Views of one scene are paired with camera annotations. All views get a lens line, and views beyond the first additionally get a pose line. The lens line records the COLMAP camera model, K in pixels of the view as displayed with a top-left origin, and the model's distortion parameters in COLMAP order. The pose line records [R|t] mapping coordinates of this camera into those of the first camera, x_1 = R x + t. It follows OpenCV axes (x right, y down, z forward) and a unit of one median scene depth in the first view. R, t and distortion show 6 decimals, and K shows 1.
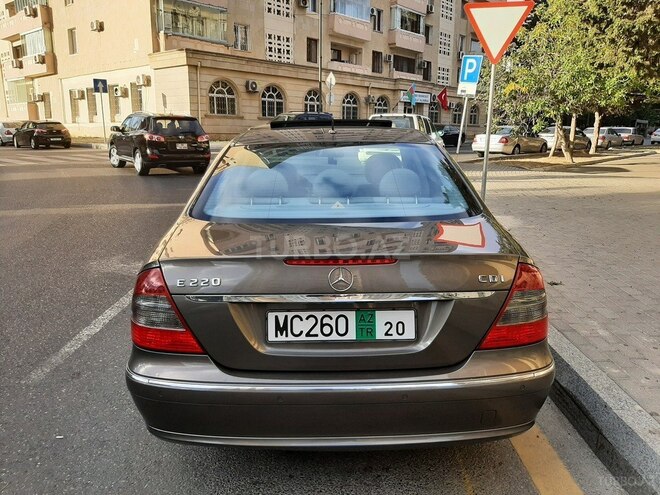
lens RADIAL K [[518.8, 0, 330.0], [0, 518.8, 247.5], [0, 0, 1]] dist [0.038243, -0.081654]
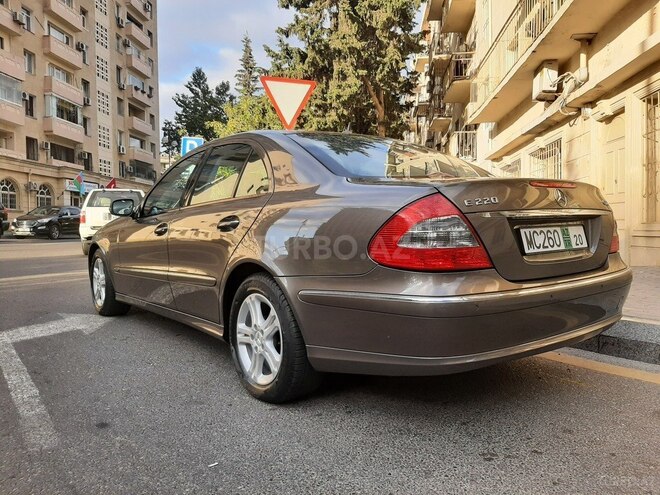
lens RADIAL K [[521.1, 0, 331.3], [0, 521.1, 246.8], [0, 0, 1]] dist [0.047079, -0.102972]
pose [[0.794343, -0.037053, 0.606339, -0.079899], [0.149246, 0.979449, -0.135669, 0.017825], [-0.588851, 0.198261, 0.783548, 0.023706]]
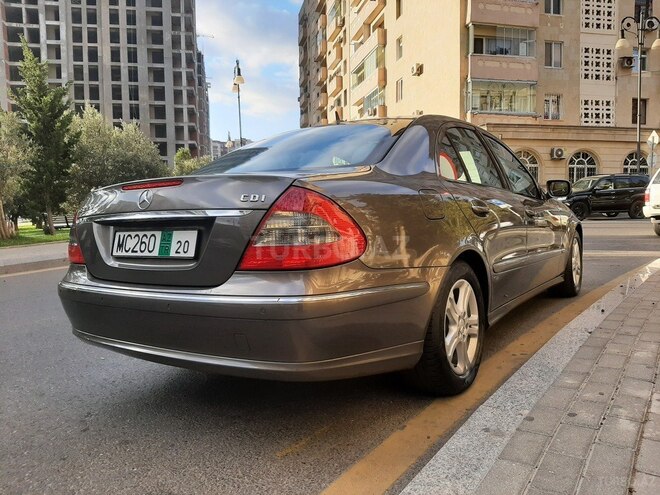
lens RADIAL K [[517.4, 0, 330.0], [0, 517.4, 247.5], [0, 0, 1]] dist [0.062628, -0.137585]
pose [[0.813757, 0.014359, -0.581028, 0.069250], [-0.102934, 0.987452, -0.119761, 0.017594], [0.572018, 0.157264, 0.805024, 0.021091]]
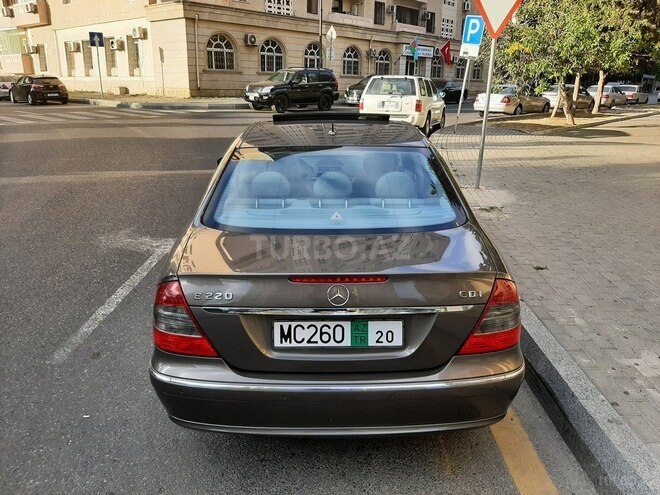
lens RADIAL K [[518.8, 0, 330.0], [0, 518.8, 247.5], [0, 0, 1]] dist [0.038243, -0.081654]
pose [[0.999975, 0.006922, 0.001344, 0.000066], [-0.007013, 0.996066, 0.088337, -0.009620], [-0.000727, -0.088344, 0.996090, -0.008280]]
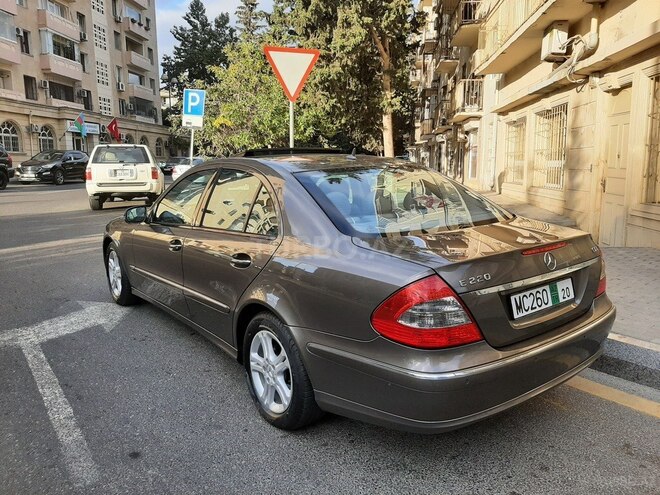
lens RADIAL K [[518.8, 0, 330.0], [0, 518.8, 247.5], [0, 0, 1]] dist [0.038243, -0.081654]
pose [[0.799236, -0.111558, 0.590573, -0.082702], [0.145814, 0.989257, -0.010465, -0.002958], [-0.583061, 0.094478, 0.806917, 0.015655]]
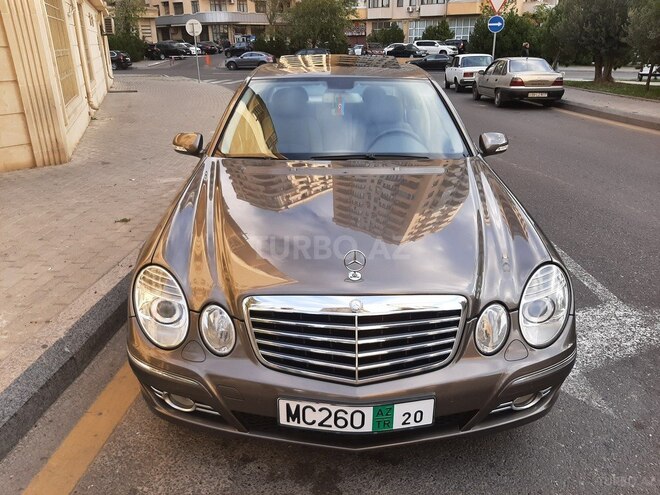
lens RADIAL K [[521.5, 0, 330.0], [0, 521.5, 247.5], [0, 0, 1]] dist [-0.005150, -0.009933]
pose [[-0.999973, -0.001071, 0.007211, 0.002052], [0.003159, 0.827860, 0.560925, -0.071421], [-0.006571, 0.560933, -0.827835, 0.289852]]
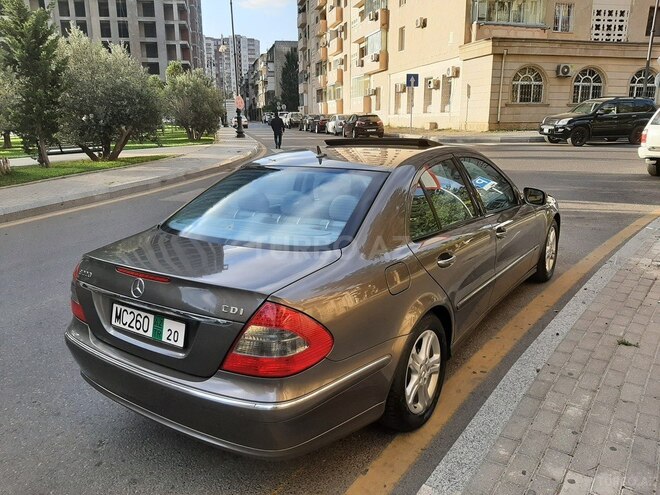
lens RADIAL K [[518.8, 0, 330.0], [0, 518.8, 247.5], [0, 0, 1]] dist [0.038243, -0.081654]
pose [[0.814281, 0.125004, -0.566851, 0.076030], [-0.109560, 0.992082, 0.061395, -0.011566], [0.570038, 0.012112, 0.821529, 0.013583]]
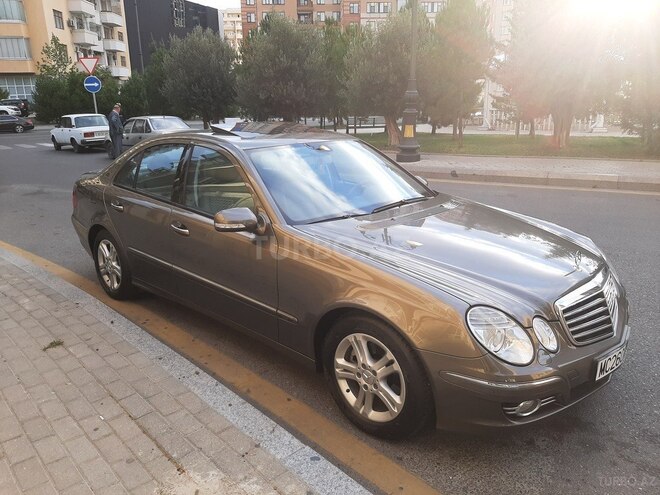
lens RADIAL K [[516.6, 0, 330.0], [0, 516.6, 247.5], [0, 0, 1]] dist [0.037345, -0.082414]
pose [[-0.701197, 0.204347, -0.683055, 0.098531], [-0.147040, 0.896002, 0.418999, -0.068541], [0.697640, 0.394237, -0.598227, 0.260758]]
